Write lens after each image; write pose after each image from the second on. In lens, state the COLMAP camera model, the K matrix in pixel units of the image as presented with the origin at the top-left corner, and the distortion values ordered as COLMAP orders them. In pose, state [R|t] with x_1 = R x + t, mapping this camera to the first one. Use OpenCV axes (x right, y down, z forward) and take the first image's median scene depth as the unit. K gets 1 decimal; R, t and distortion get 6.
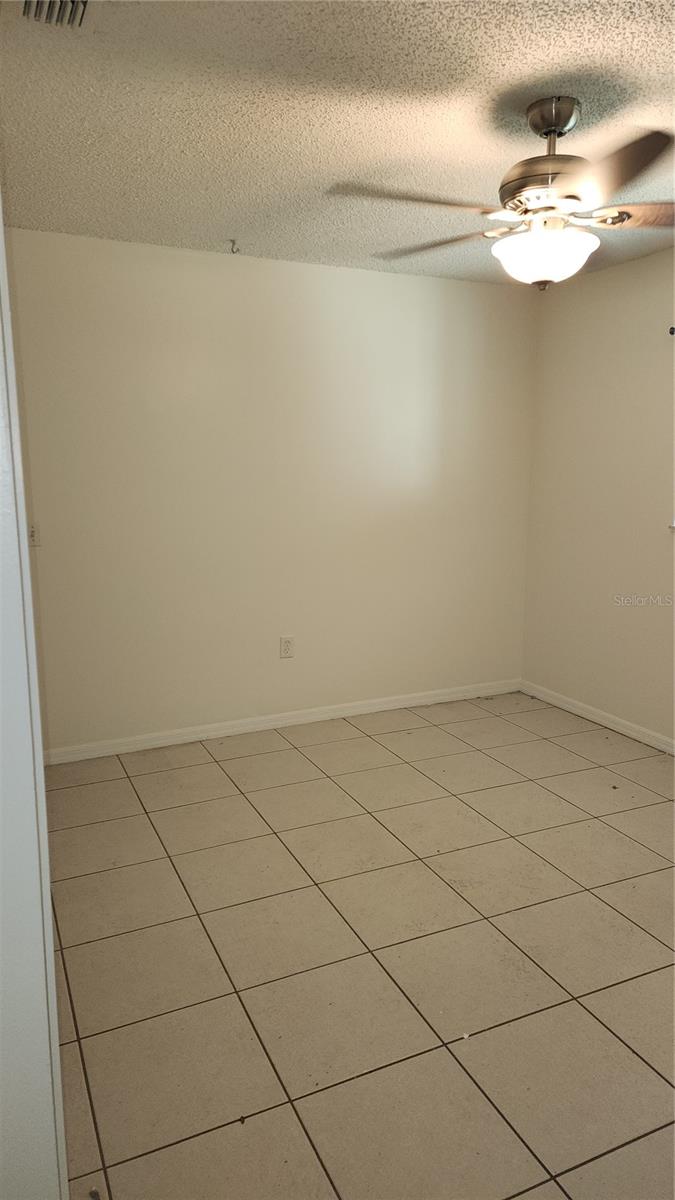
lens RADIAL K [[803.7, 0, 338.7], [0, 803.7, 597.0], [0, 0, 1]] dist [0.012185, -0.013644]
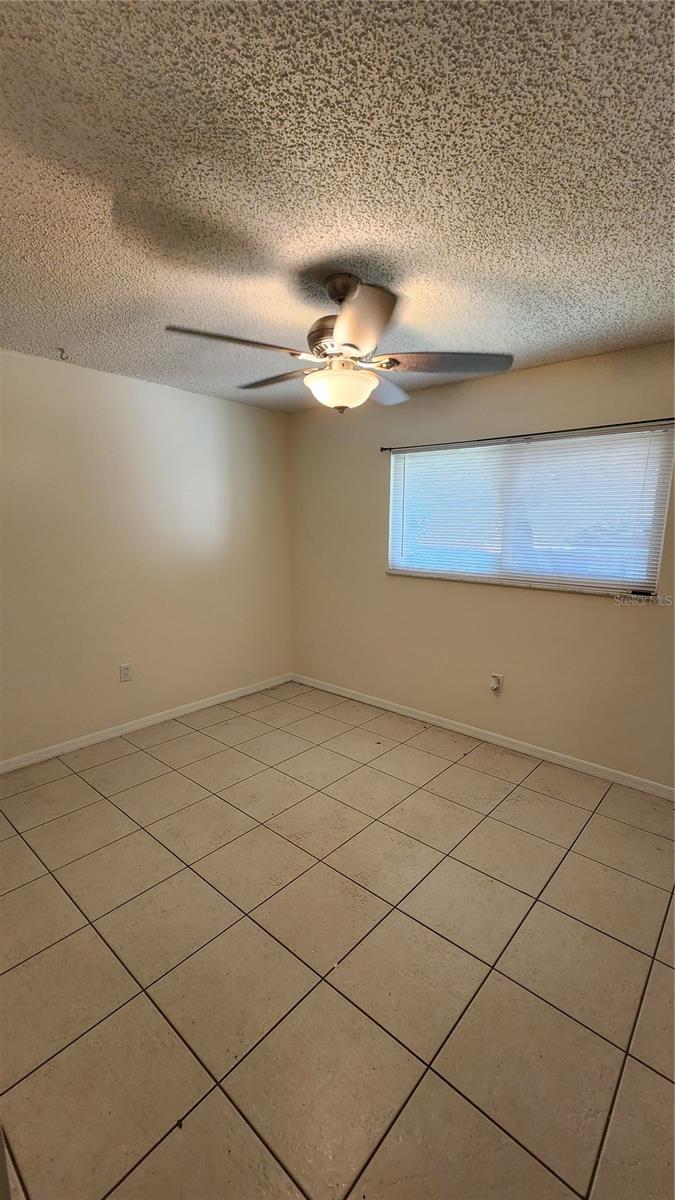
lens RADIAL K [[486.9, 0, 339.1], [0, 486.9, 612.2], [0, 0, 1]] dist [-0.002699, 0.000282]
pose [[0.907567, -0.067686, 0.414416, -0.098072], [0.061583, 0.997707, 0.028087, -0.049032], [-0.415366, 0.000030, 0.909654, 0.186745]]
